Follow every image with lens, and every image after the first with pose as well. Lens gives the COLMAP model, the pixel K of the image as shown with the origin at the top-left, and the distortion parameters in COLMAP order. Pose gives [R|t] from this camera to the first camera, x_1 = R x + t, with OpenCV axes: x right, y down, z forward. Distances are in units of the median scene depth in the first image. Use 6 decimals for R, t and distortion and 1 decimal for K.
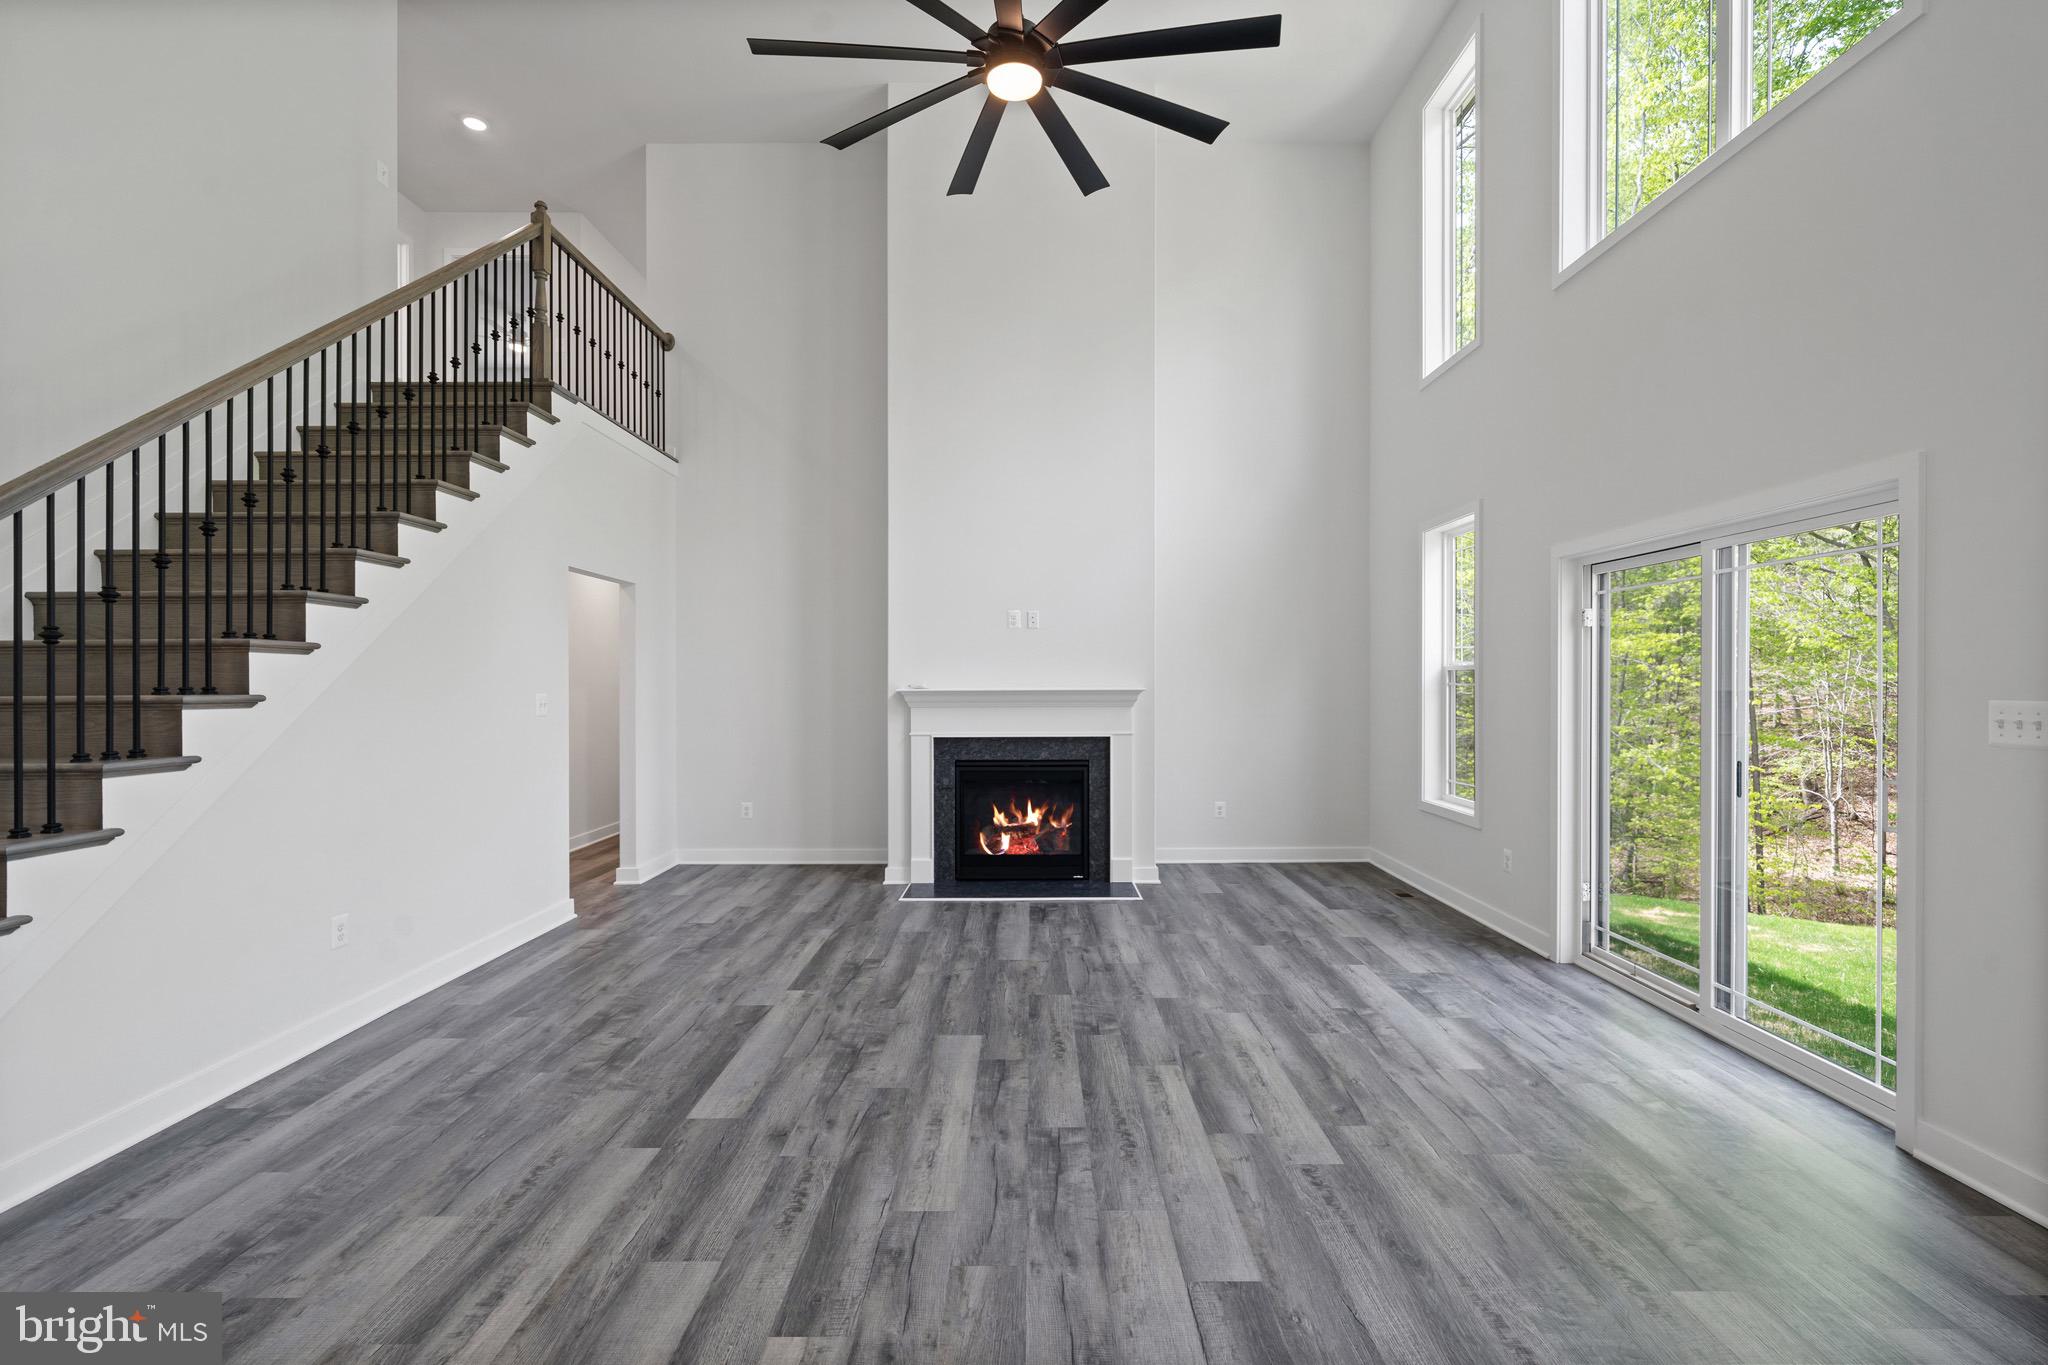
lens RADIAL K [[933.3, 0, 1016.9], [0, 933.3, 674.0], [0, 0, 1]] dist [-0.003181, 0.000032]
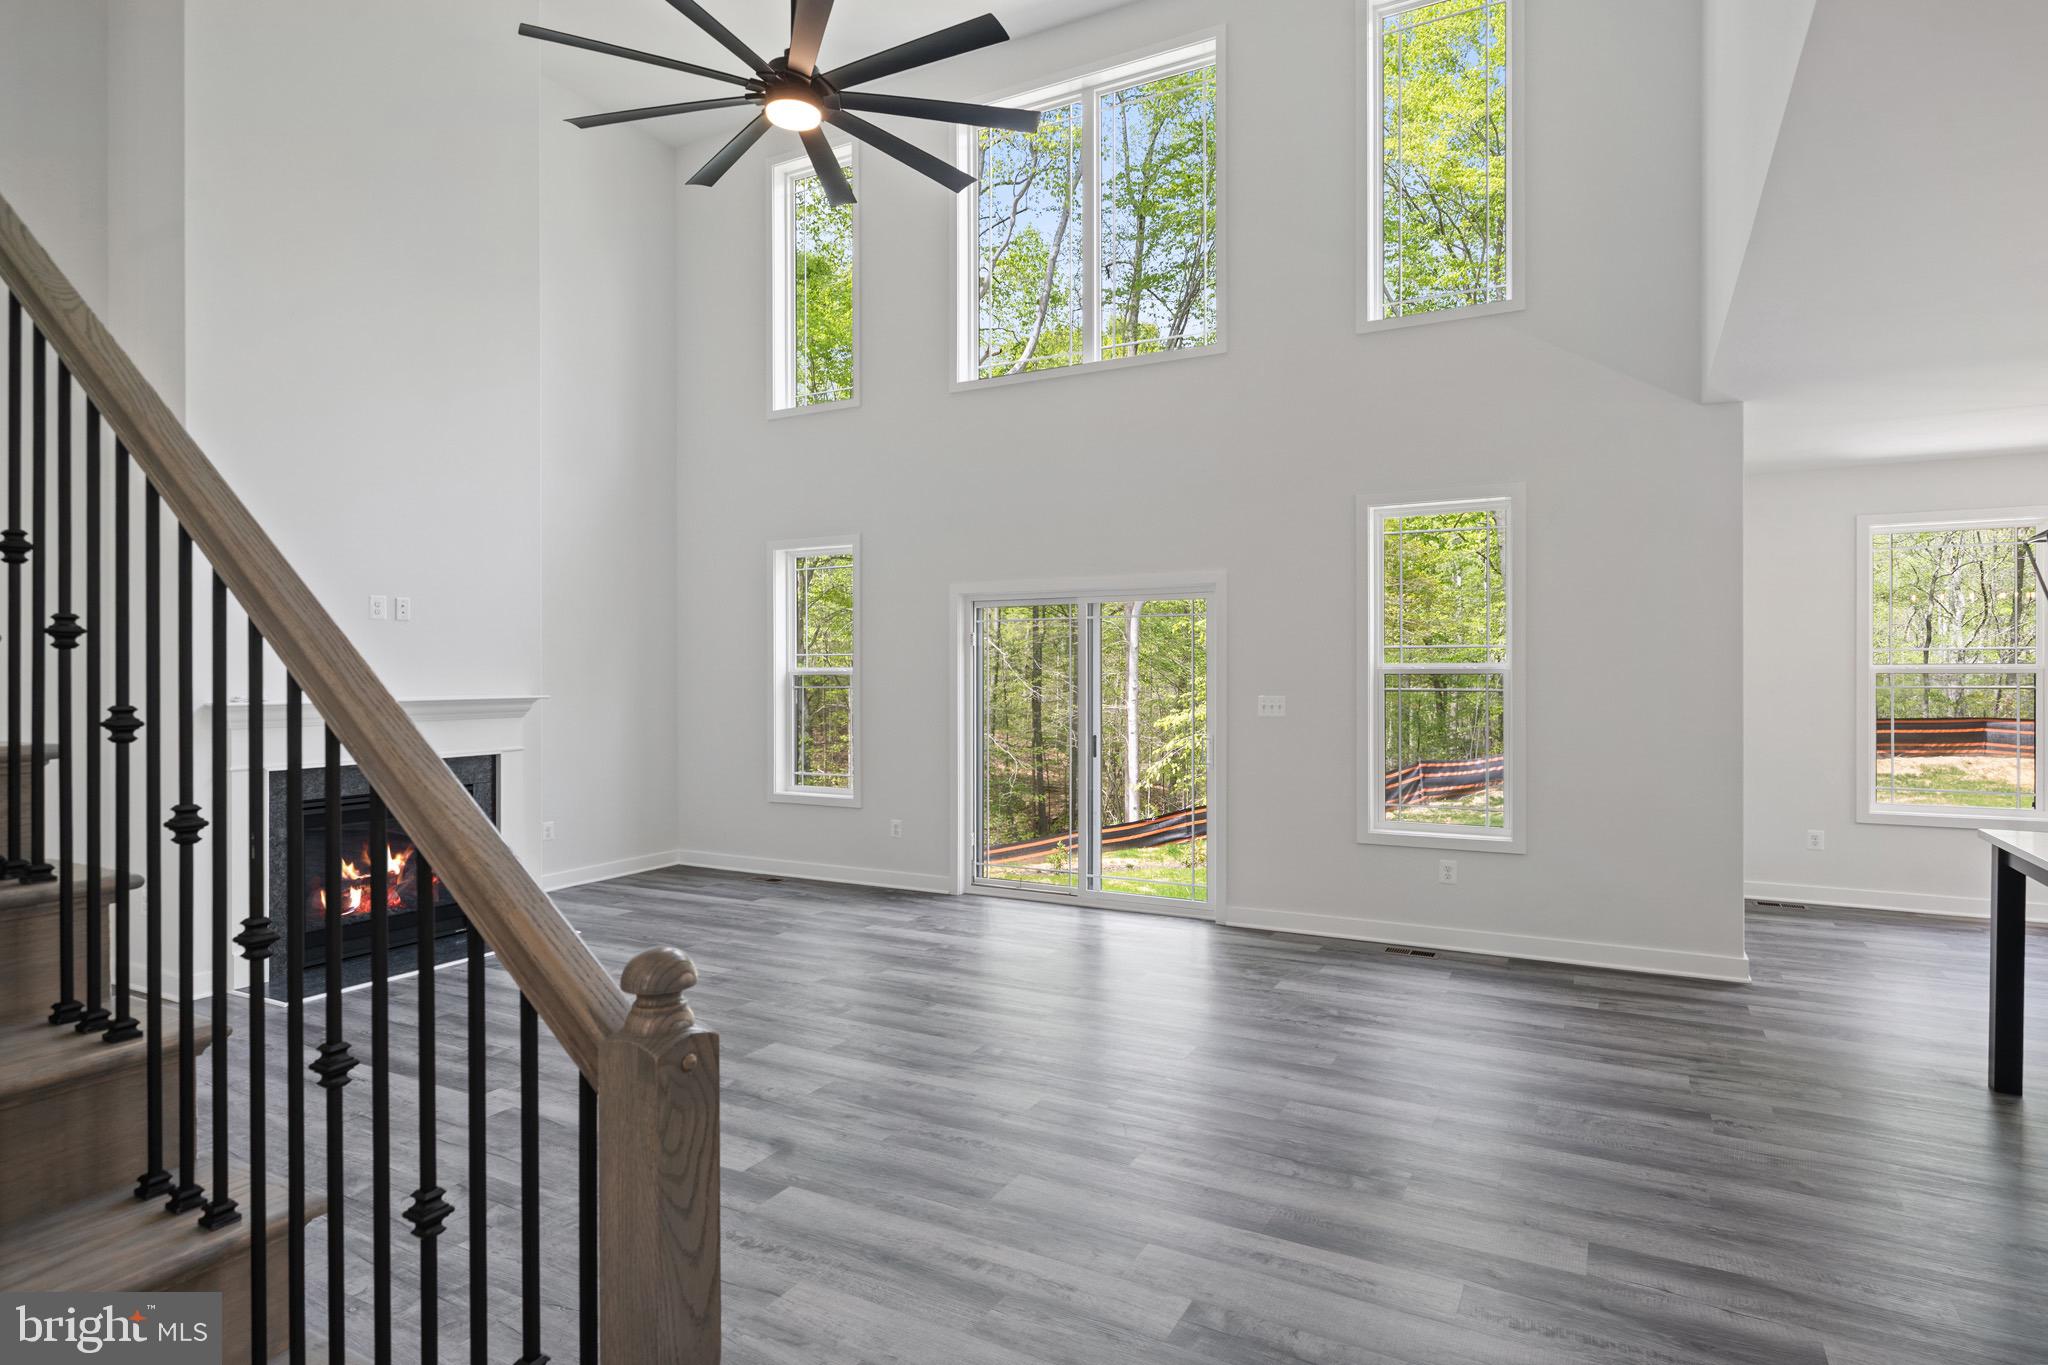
lens RADIAL K [[1102.9, 0, 1033.2], [0, 1102.9, 679.7], [0, 0, 1]] dist [-0.004573, -0.000081]
pose [[0.478443, -0.005291, 0.878103, -0.944939], [-0.011767, 0.999853, 0.012436, -0.029274], [-0.878040, -0.016282, 0.478311, 0.171981]]
